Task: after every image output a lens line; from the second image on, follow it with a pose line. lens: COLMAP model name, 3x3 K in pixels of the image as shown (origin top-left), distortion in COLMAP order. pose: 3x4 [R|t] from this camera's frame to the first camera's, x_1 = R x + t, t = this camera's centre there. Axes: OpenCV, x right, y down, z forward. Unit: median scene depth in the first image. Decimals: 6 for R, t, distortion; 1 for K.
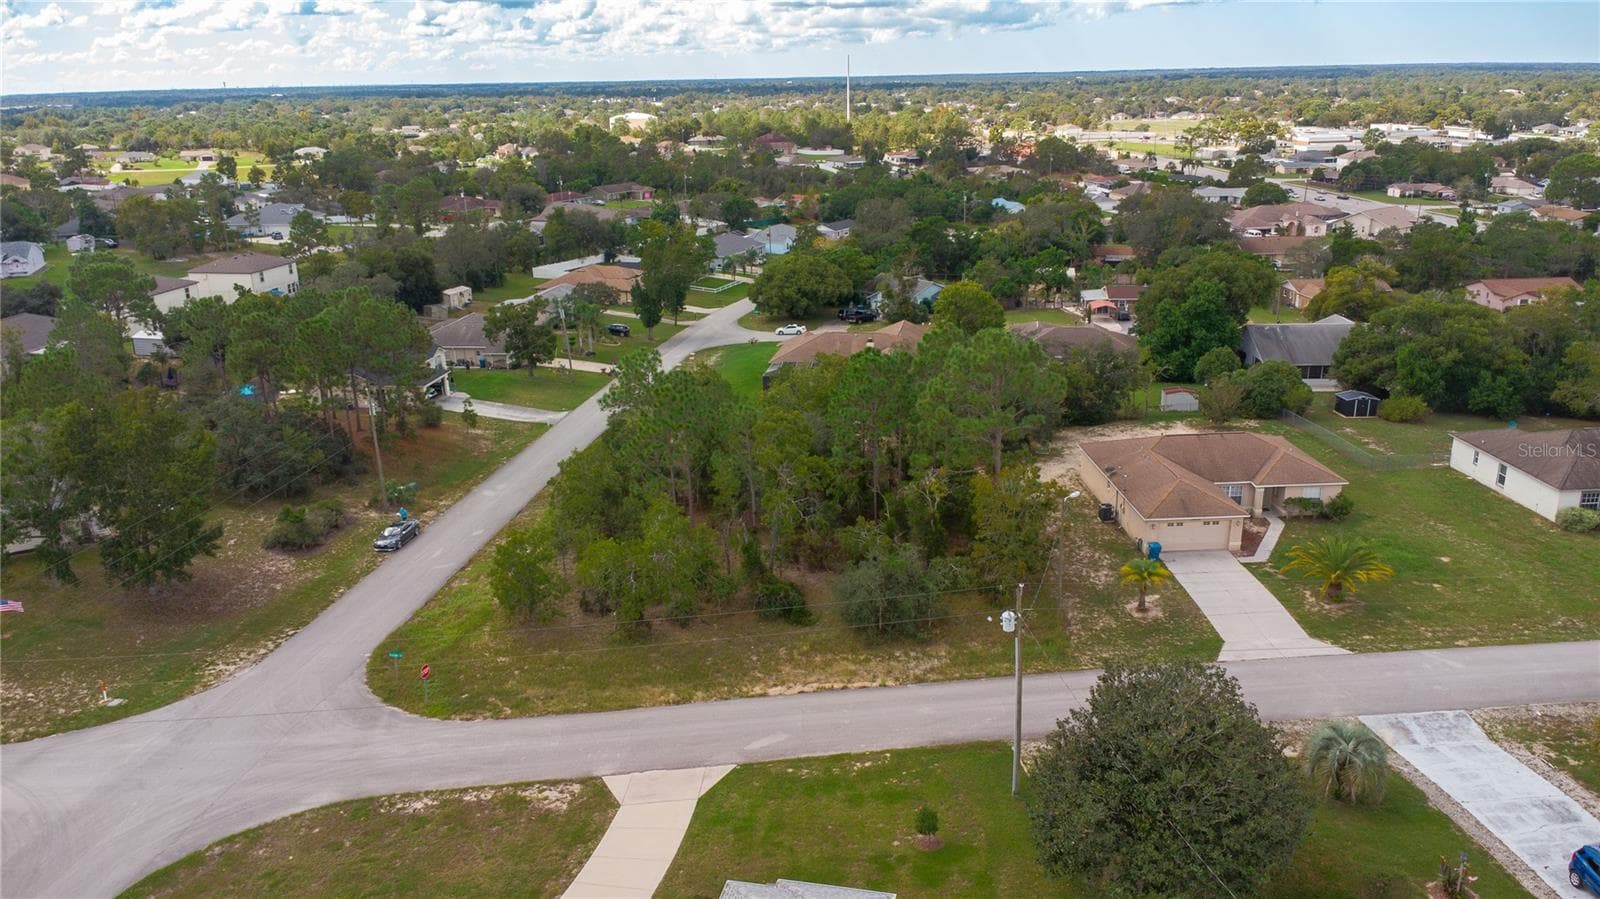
lens RADIAL K [[1151.0, 0, 804.6], [0, 1151.0, 449.1], [0, 0, 1]] dist [0.040095, -0.072054]
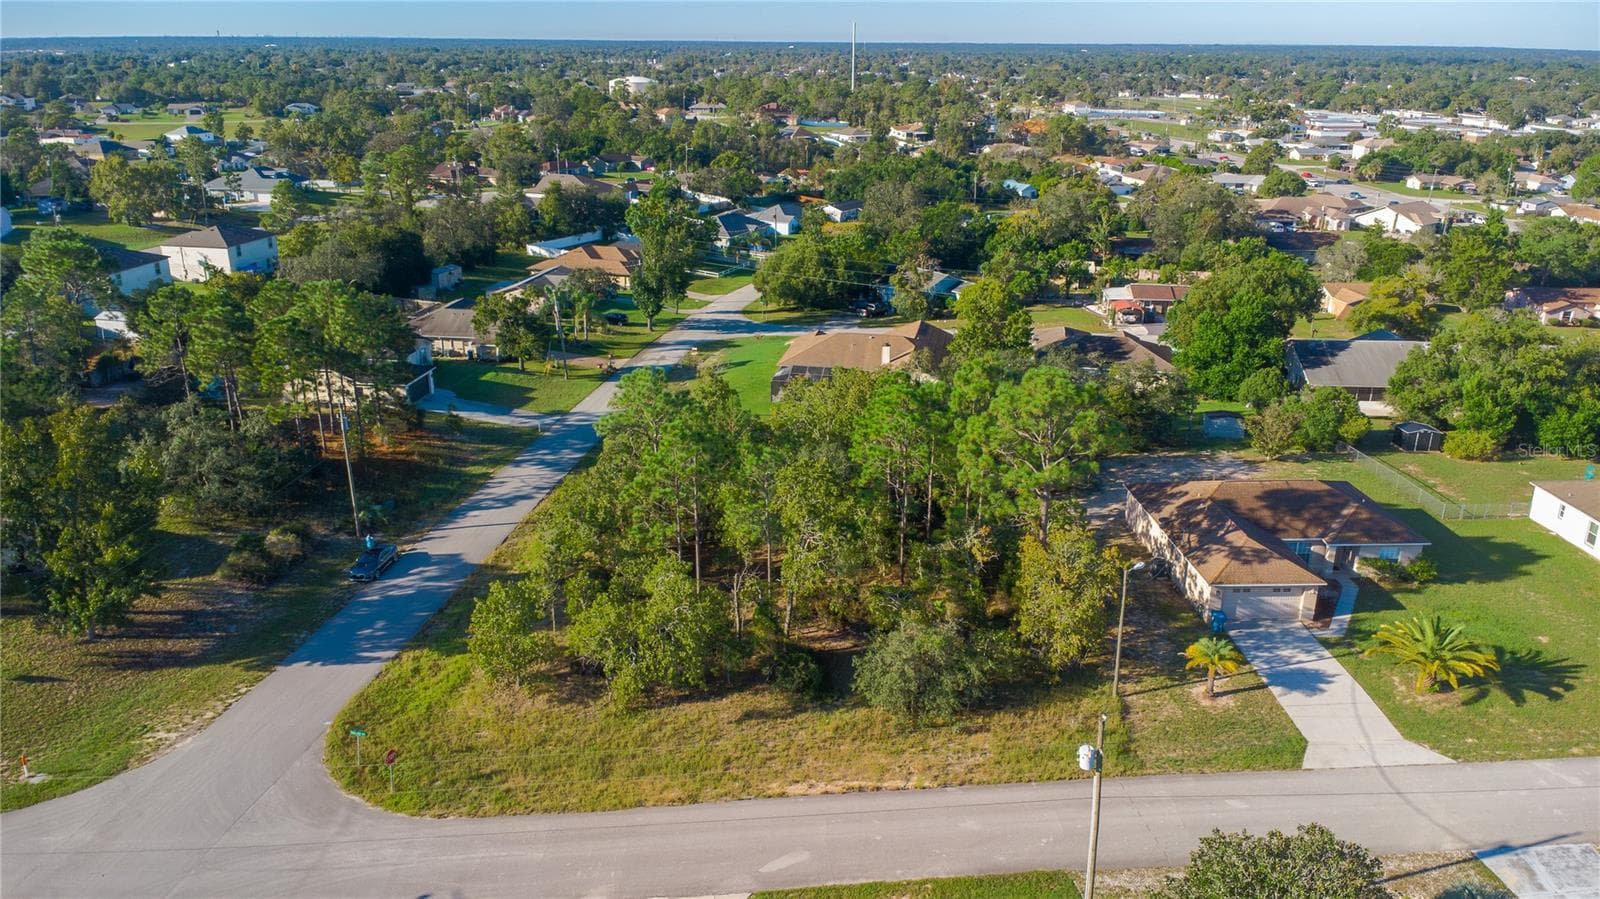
lens RADIAL K [[1151.0, 0, 804.0], [0, 1151.0, 449.7], [0, 0, 1]] dist [0.040095, -0.072054]
pose [[0.999617, 0.026744, 0.007119, -0.008748], [-0.026933, 0.999247, 0.027930, -0.019757], [-0.006366, -0.028111, 0.999585, 0.038341]]
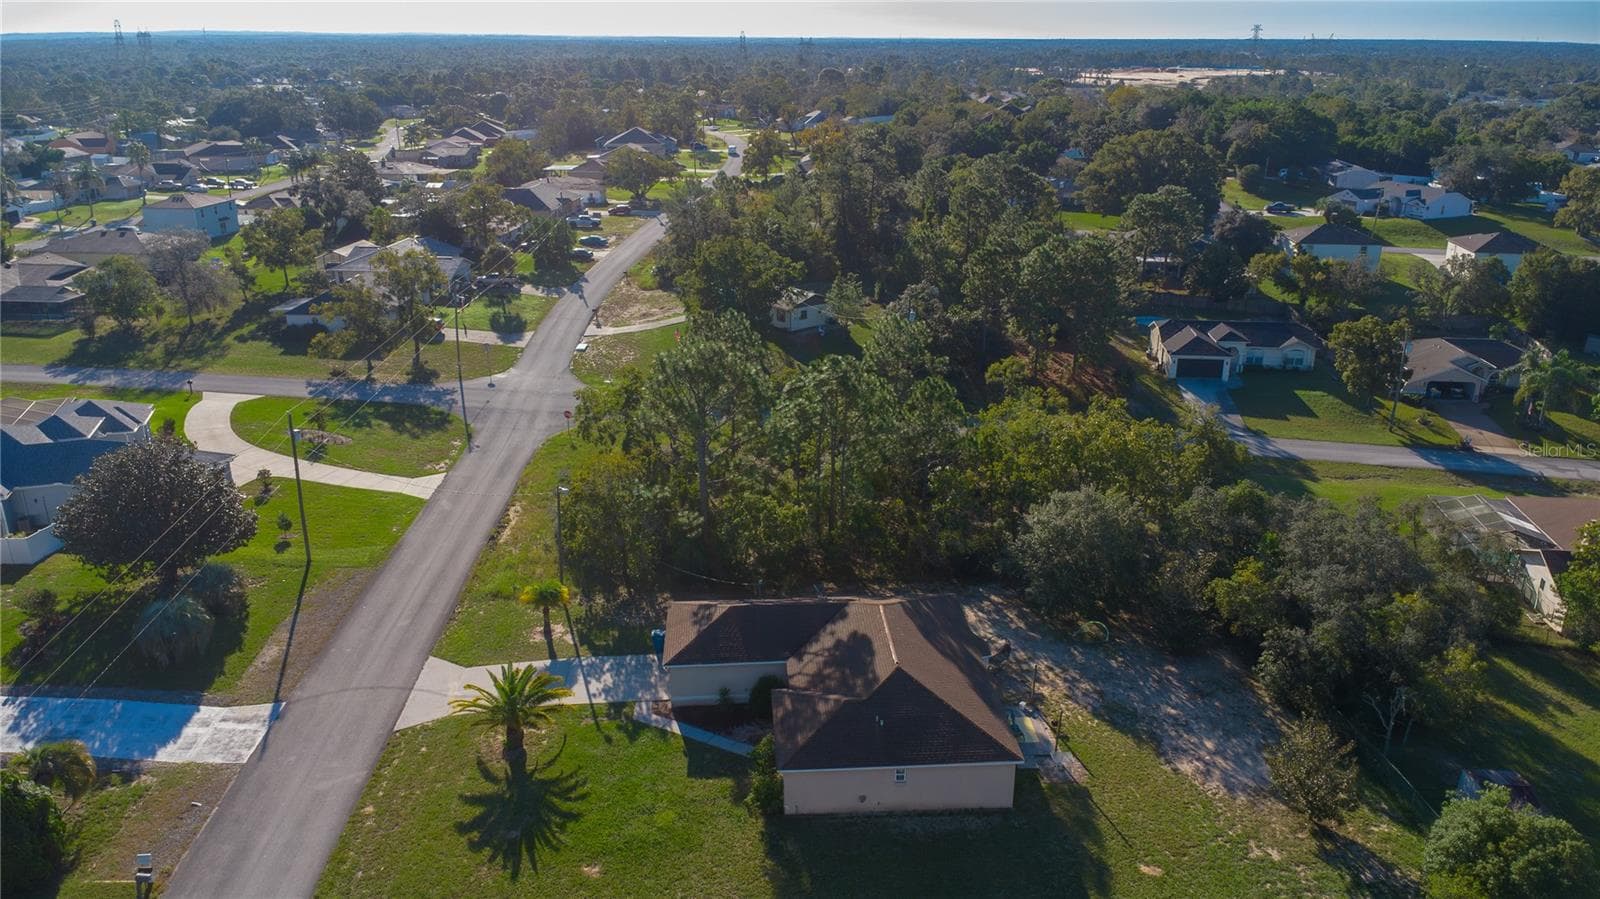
lens RADIAL K [[1151.0, 0, 794.1], [0, 1151.0, 446.6], [0, 0, 1]] dist [0.040095, -0.072054]
pose [[0.006979, 0.357964, -0.933709, 0.351716], [-0.309452, 0.888671, 0.338384, -0.121386], [0.950889, 0.286577, 0.116975, 0.316290]]
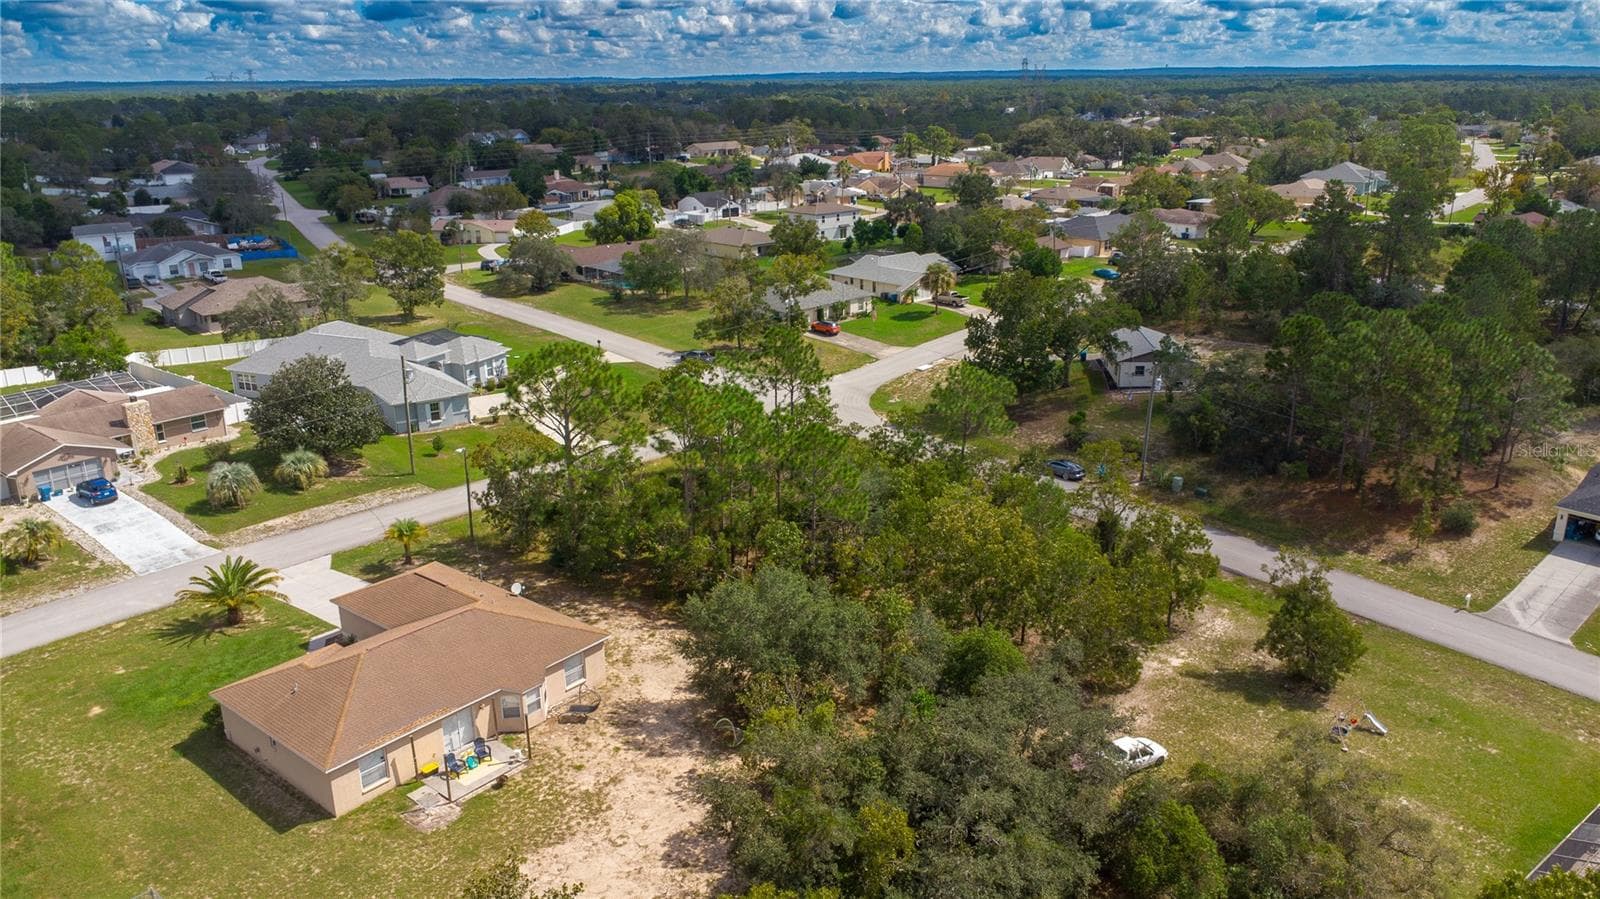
lens RADIAL K [[1151.0, 0, 800.4], [0, 1151.0, 449.2], [0, 0, 1]] dist [0.040095, -0.072054]
pose [[-0.675621, 0.255831, -0.691438, 0.239650], [-0.198132, 0.840354, 0.504529, -0.183838], [0.710127, 0.477866, -0.517072, 0.550039]]
